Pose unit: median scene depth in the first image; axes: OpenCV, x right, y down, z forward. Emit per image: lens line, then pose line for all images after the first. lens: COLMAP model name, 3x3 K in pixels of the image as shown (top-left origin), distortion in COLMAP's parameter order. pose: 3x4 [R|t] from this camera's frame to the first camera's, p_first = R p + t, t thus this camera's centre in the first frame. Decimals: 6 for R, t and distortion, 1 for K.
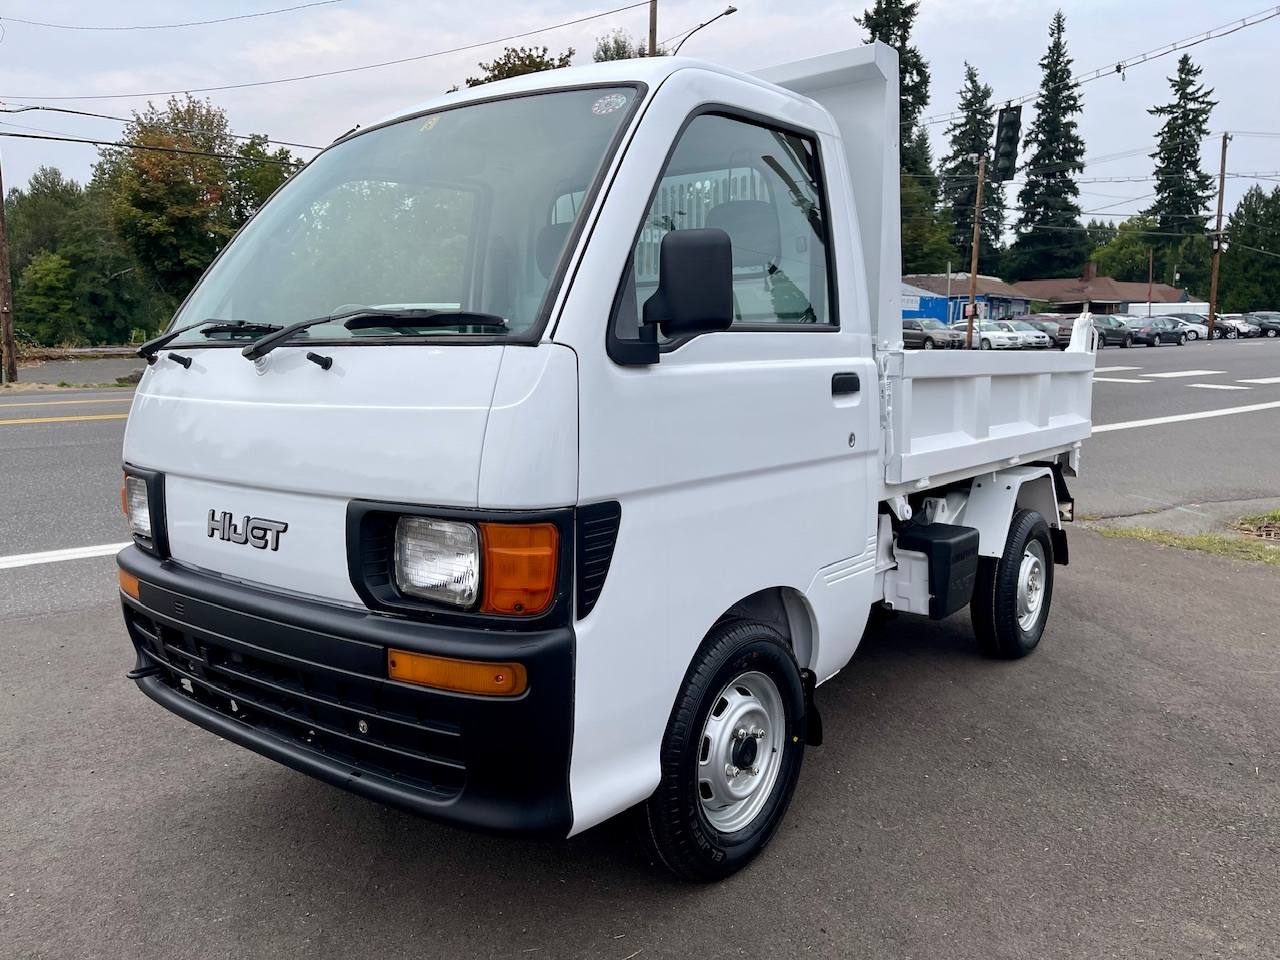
lens RADIAL K [[980.0, 0, 656.3], [0, 980.0, 470.3], [0, 0, 1]] dist [0.056197, -0.075063]
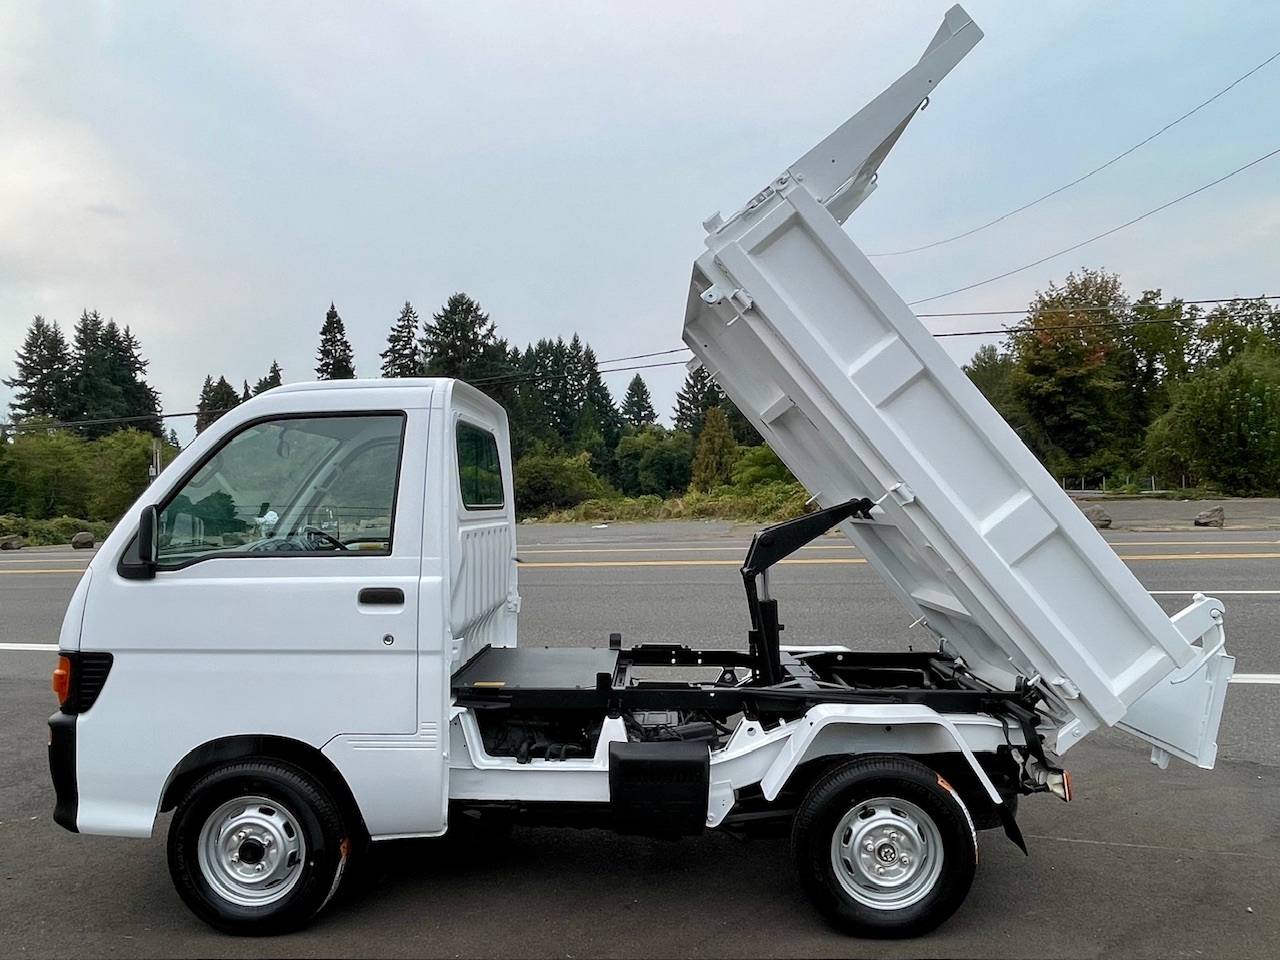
lens RADIAL K [[908.6, 0, 635.6], [0, 908.6, 493.0], [0, 0, 1]] dist [-0.000880, -0.009398]
pose [[0.593748, -0.011926, -0.804562, 1.233104], [-0.084189, 0.993482, -0.076855, -0.144372], [0.800234, 0.113368, 0.588874, 0.501260]]
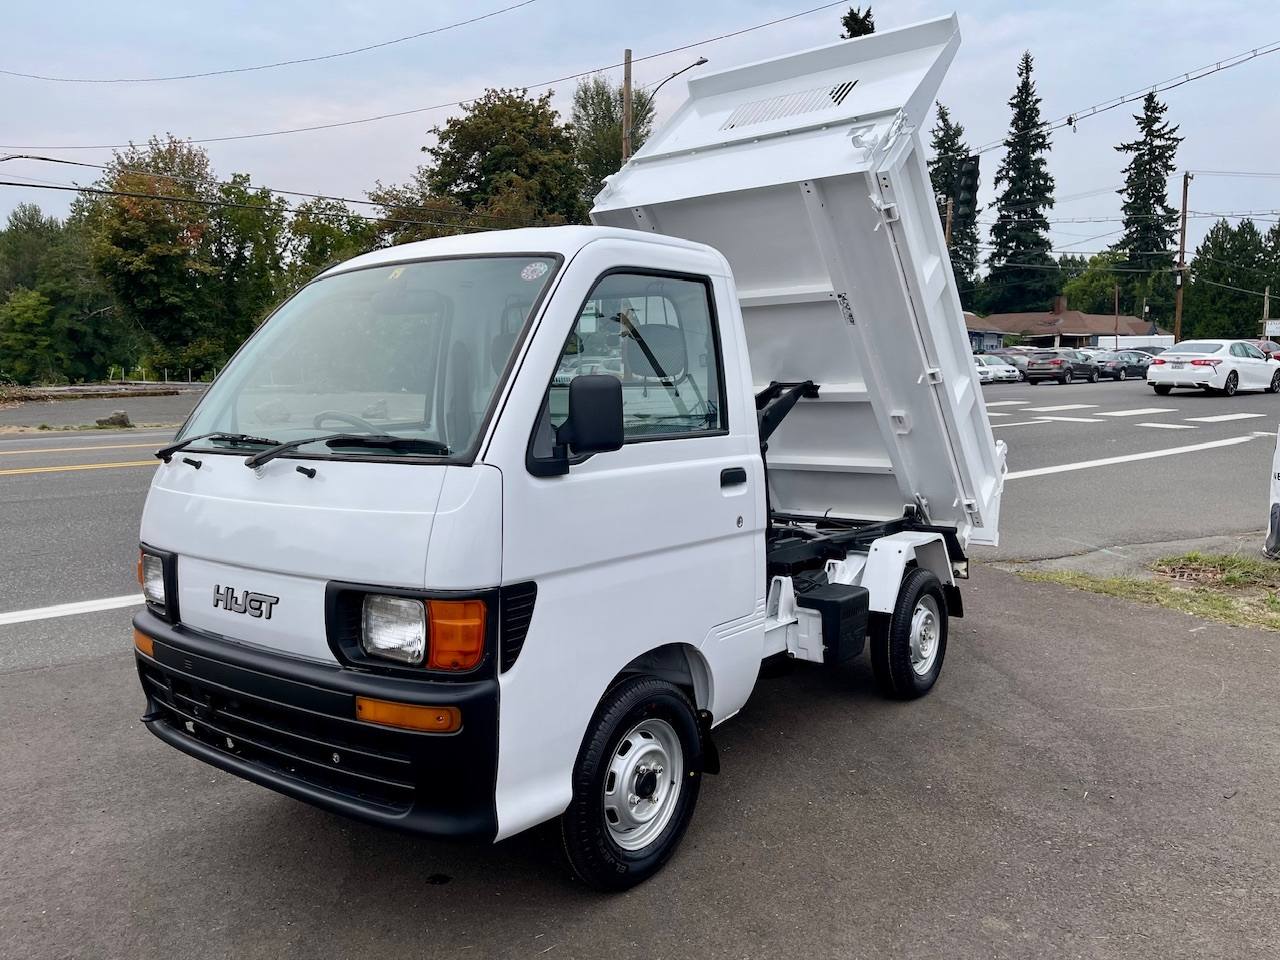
lens RADIAL K [[980.0, 0, 657.9], [0, 980.0, 459.2], [0, 0, 1]] dist [0.056197, -0.075063]
pose [[0.999760, -0.004850, 0.021378, 0.064532], [0.005769, 0.999053, -0.043135, -0.047803], [-0.021149, 0.043248, 0.998840, -0.209611]]
